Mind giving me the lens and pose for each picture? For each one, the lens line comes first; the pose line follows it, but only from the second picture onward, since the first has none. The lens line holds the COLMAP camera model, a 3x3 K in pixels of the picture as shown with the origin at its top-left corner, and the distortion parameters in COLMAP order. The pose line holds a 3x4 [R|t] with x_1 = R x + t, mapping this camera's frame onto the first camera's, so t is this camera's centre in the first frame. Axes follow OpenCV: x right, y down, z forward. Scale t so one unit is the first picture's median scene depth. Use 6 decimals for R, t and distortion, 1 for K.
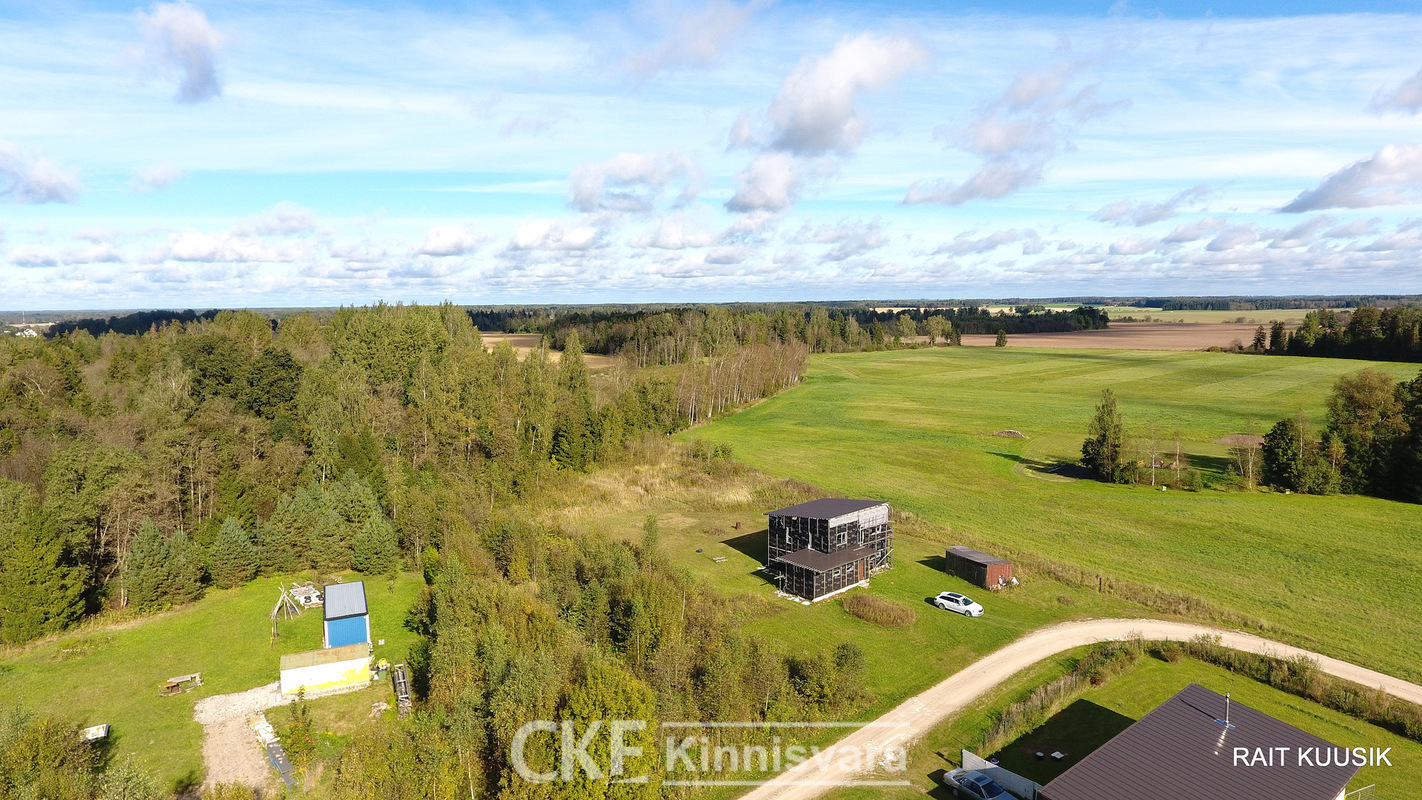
lens RADIAL K [[865.3, 0, 711.0], [0, 865.3, 400.0], [0, 0, 1]] dist [-0.001665, 0.001078]
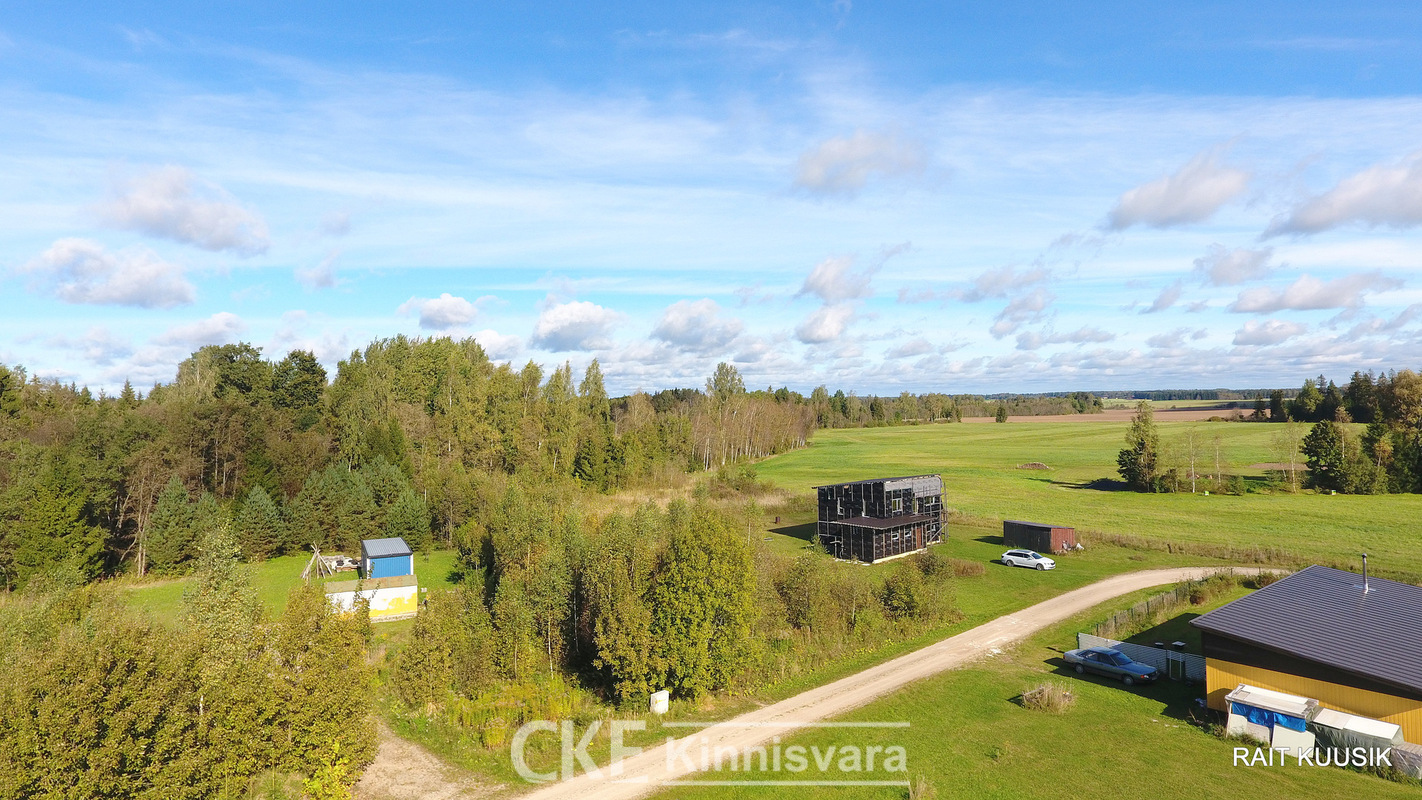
lens RADIAL K [[863.0, 0, 711.0], [0, 863.0, 400.0], [0, 0, 1]] dist [0.000544, -0.002349]
pose [[0.999931, -0.005221, 0.010485, -0.063689], [0.006433, 0.992855, -0.119153, 0.153666], [-0.009788, 0.119213, 0.992821, 0.035277]]
